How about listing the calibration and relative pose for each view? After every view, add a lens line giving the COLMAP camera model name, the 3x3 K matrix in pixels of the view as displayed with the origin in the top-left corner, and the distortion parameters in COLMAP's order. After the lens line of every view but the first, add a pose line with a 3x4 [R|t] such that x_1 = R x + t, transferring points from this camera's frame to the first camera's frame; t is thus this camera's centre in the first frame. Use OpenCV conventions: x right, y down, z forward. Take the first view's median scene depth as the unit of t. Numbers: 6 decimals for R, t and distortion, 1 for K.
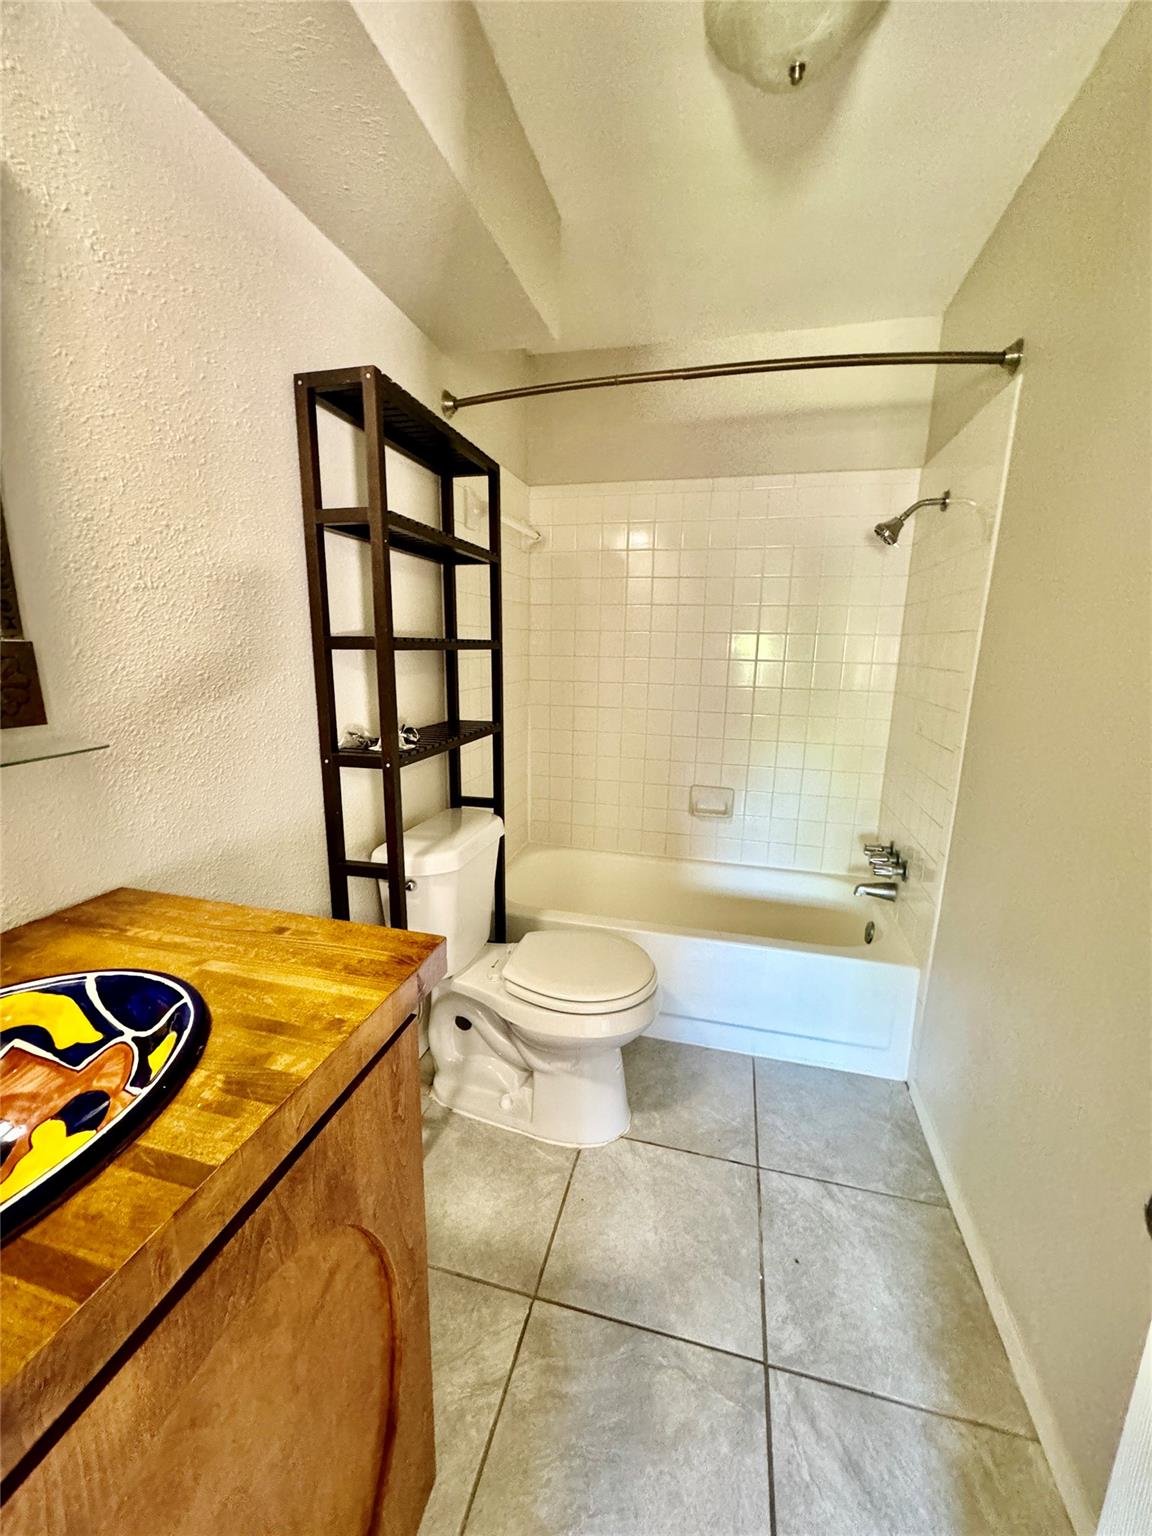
lens RADIAL K [[610.5, 0, 576.0], [0, 610.5, 768.0], [0, 0, 1]] dist [-0.002299, 0.000053]
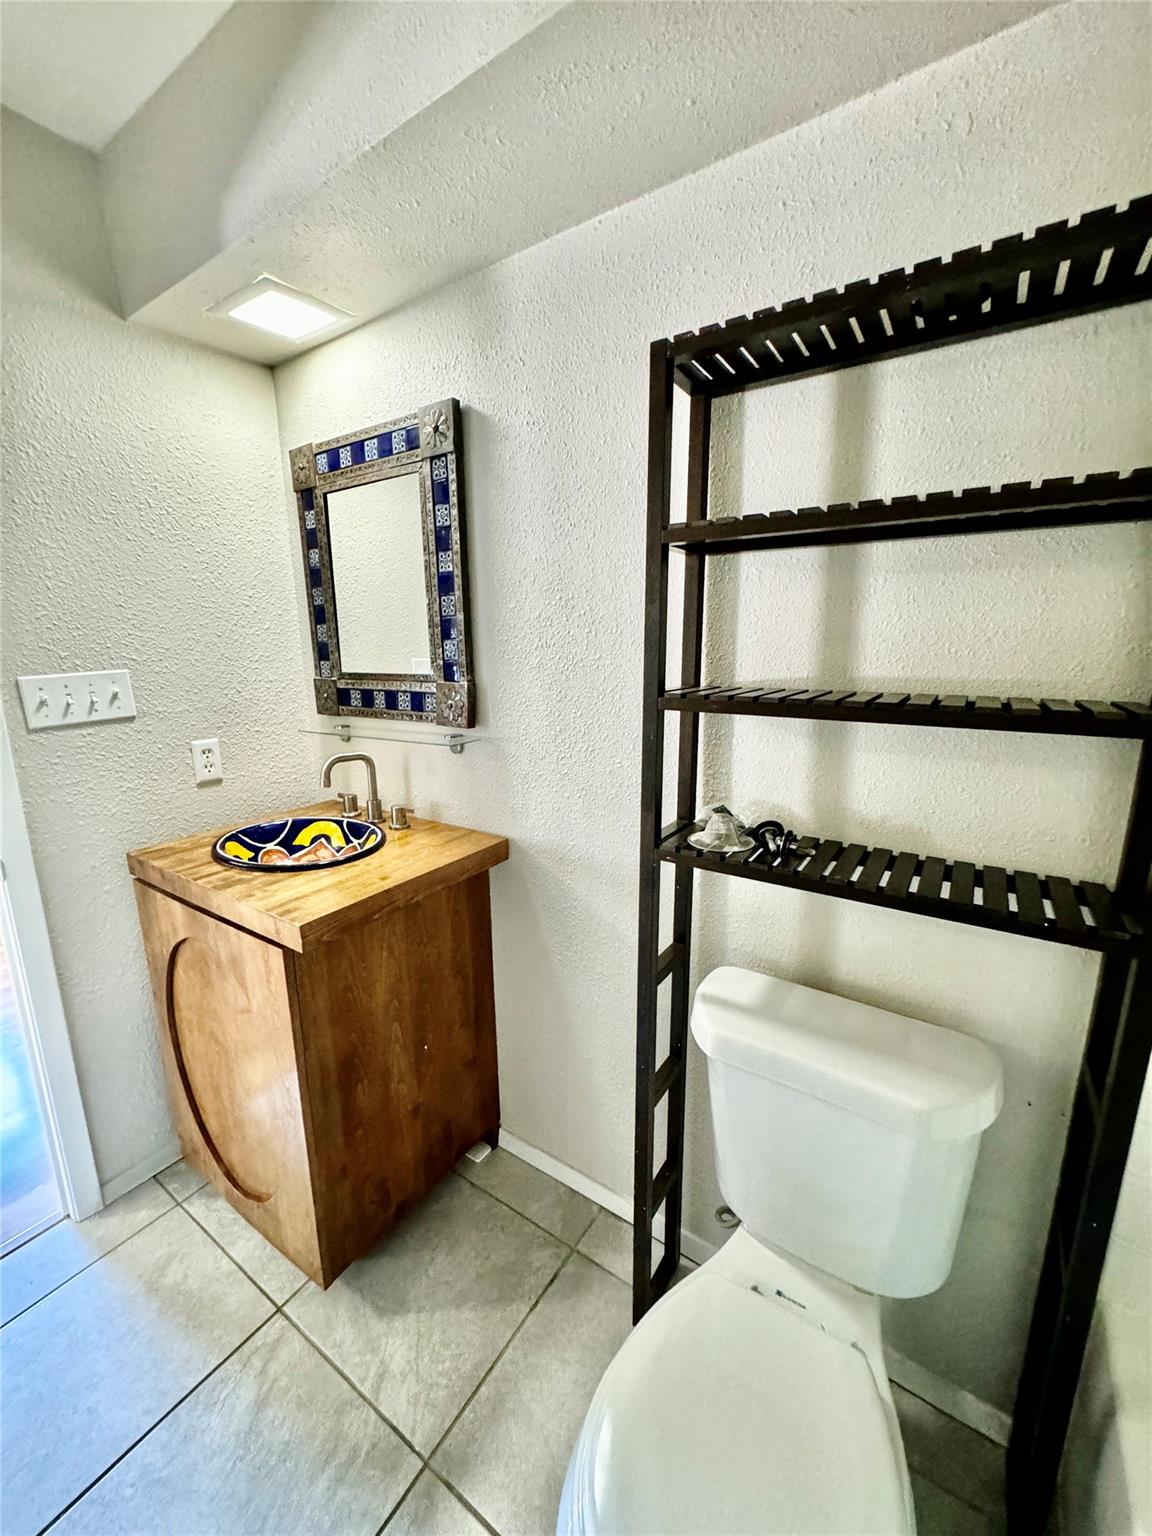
lens RADIAL K [[610.5, 0, 576.0], [0, 610.5, 768.0], [0, 0, 1]] dist [-0.002299, 0.000053]
pose [[-0.333608, 0.183296, -0.924721, 0.656349], [-0.182950, 0.949678, 0.254245, -0.432722], [0.924789, 0.253996, -0.283286, 1.653225]]
